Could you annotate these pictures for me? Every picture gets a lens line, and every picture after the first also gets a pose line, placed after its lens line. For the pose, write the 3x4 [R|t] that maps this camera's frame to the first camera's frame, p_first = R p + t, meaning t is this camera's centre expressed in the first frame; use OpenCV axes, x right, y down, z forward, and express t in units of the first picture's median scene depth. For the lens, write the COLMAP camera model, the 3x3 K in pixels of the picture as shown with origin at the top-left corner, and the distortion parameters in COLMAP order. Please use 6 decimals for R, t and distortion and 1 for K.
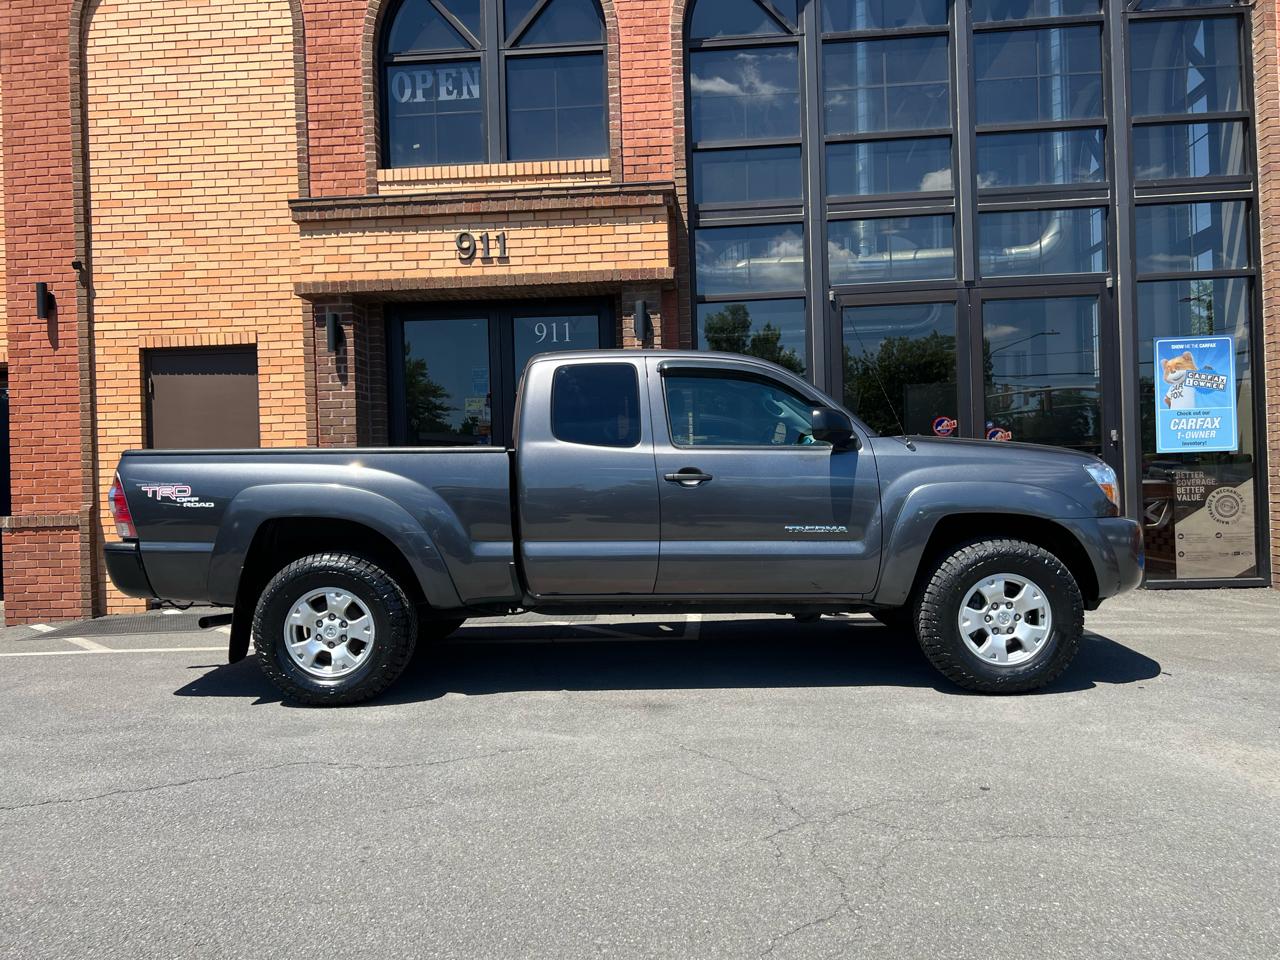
lens RADIAL K [[971.0, 0, 641.5], [0, 971.0, 479.6], [0, 0, 1]] dist [0.050323, -0.057677]
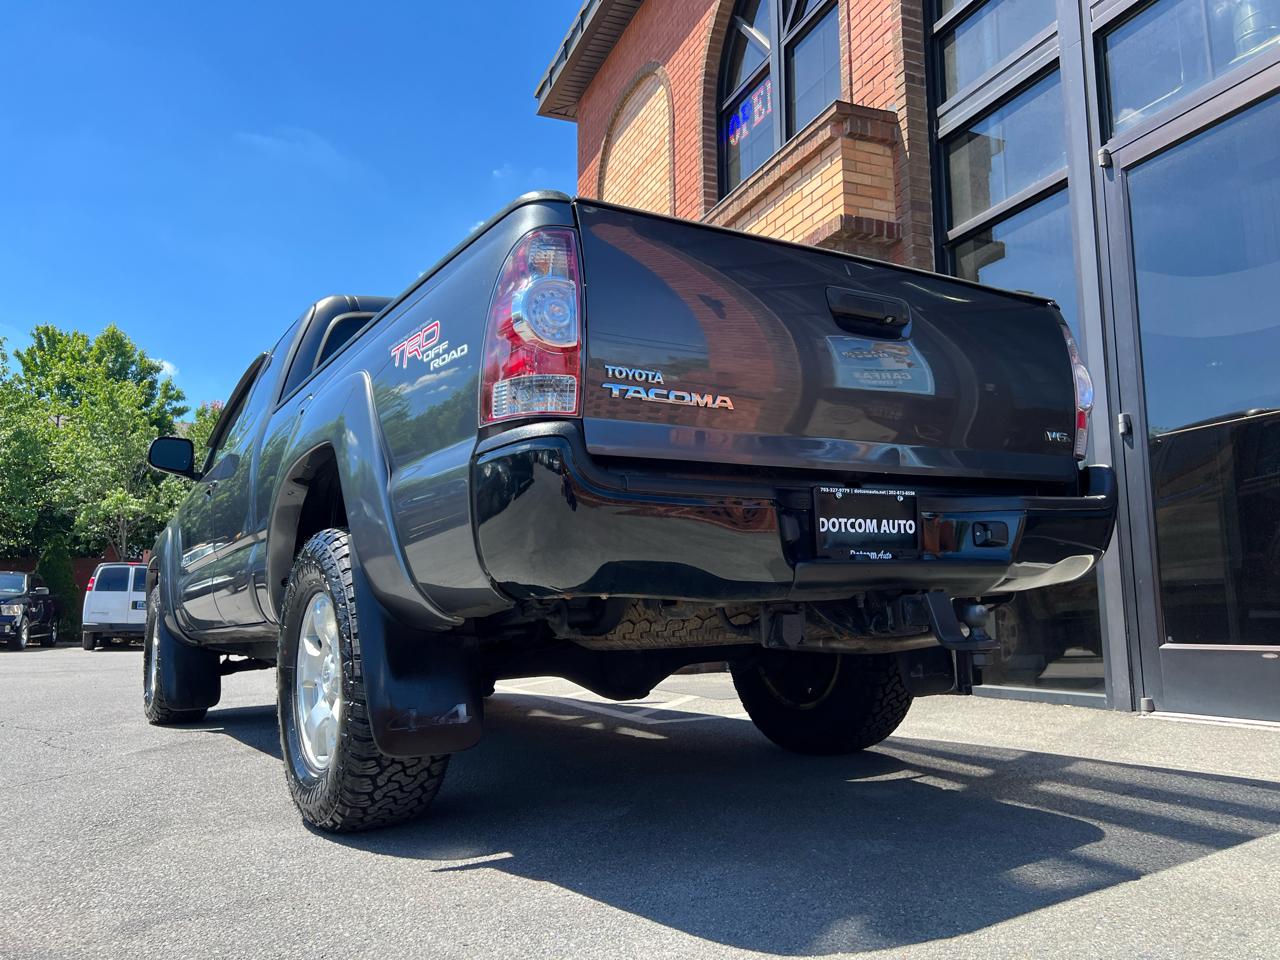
lens RADIAL K [[964.5, 0, 640.3], [0, 964.5, 481.7], [0, 0, 1]] dist [0.041325, -0.045515]
pose [[0.452808, -0.107160, -0.885145, 0.554584], [-0.002487, 0.992596, -0.121440, 0.062398], [0.891604, 0.057191, 0.449189, 0.537813]]
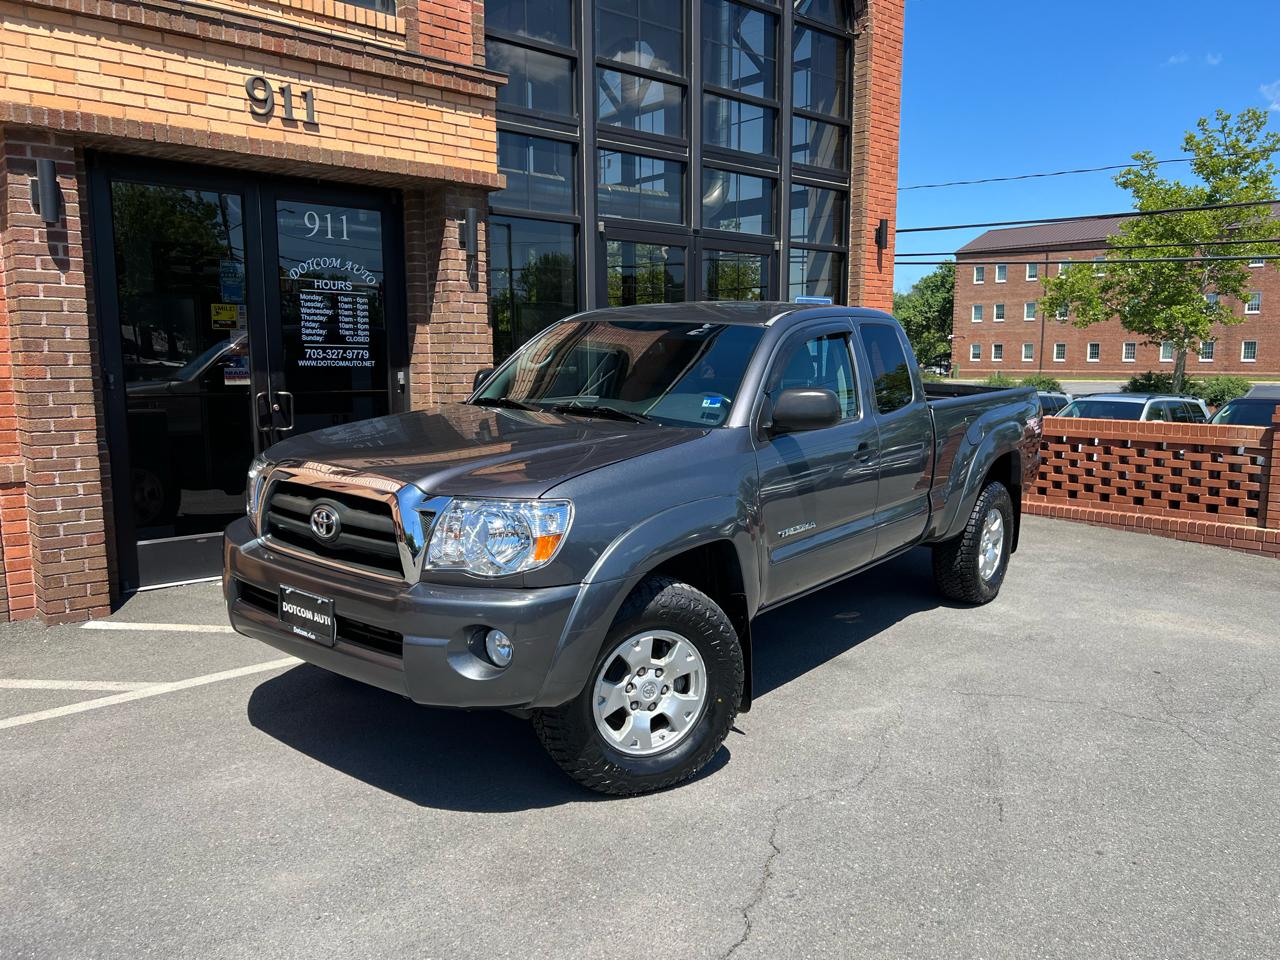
lens RADIAL K [[965.4, 0, 643.7], [0, 965.4, 483.9], [0, 0, 1]] dist [0.037476, -0.042580]
pose [[0.693027, -0.069377, 0.717566, -0.512025], [-0.022765, 0.992756, 0.117970, -0.044820], [-0.720552, -0.098092, 0.686428, 0.266185]]
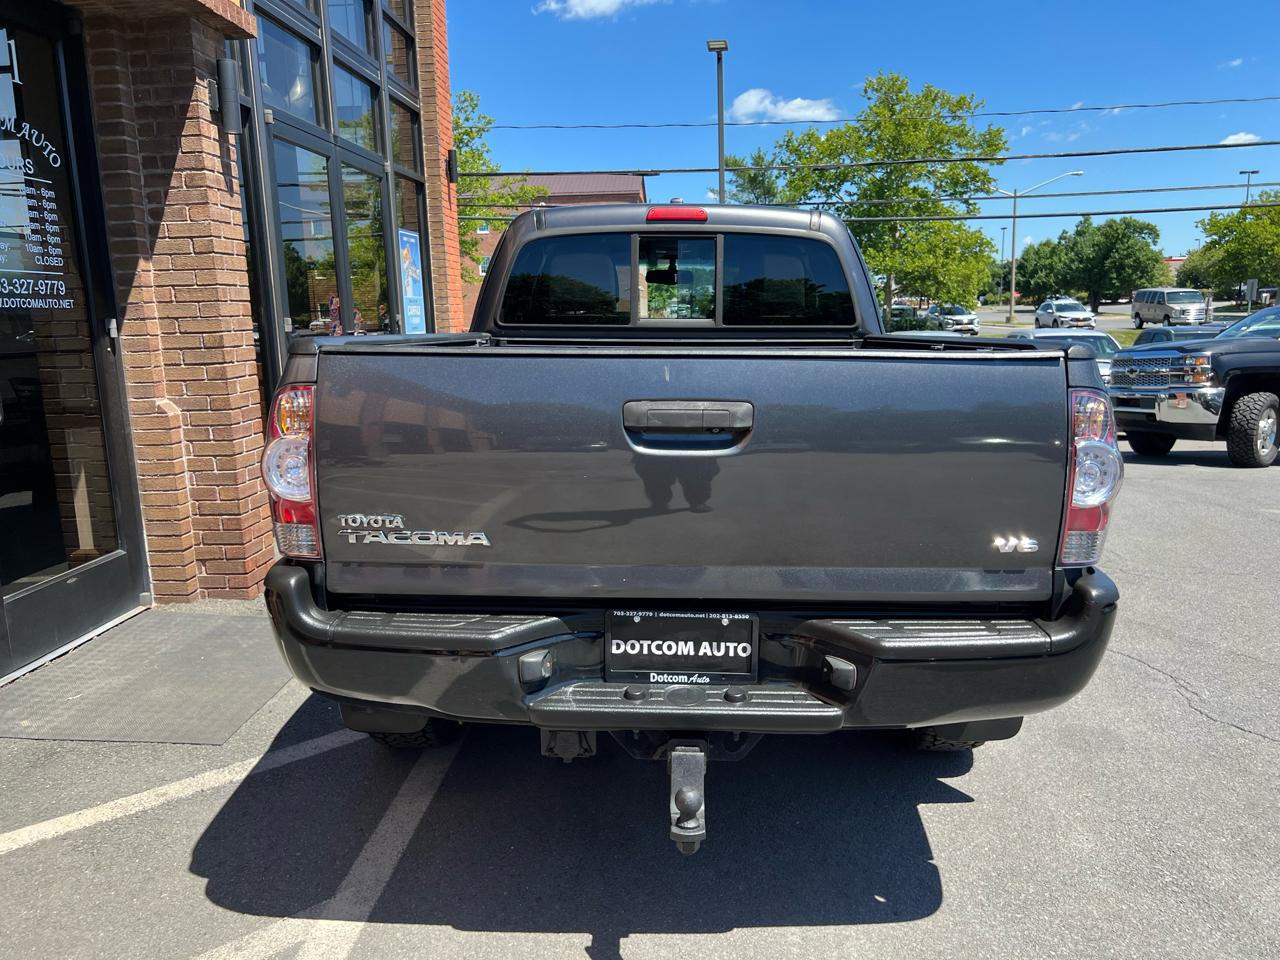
lens RADIAL K [[971.4, 0, 648.9], [0, 971.4, 478.9], [0, 0, 1]] dist [0.028403, -0.042706]
pose [[-0.021201, -0.146404, 0.988998, -0.577951], [0.017938, 0.989005, 0.146789, -0.022976], [-0.999614, 0.020853, -0.018341, 0.747845]]
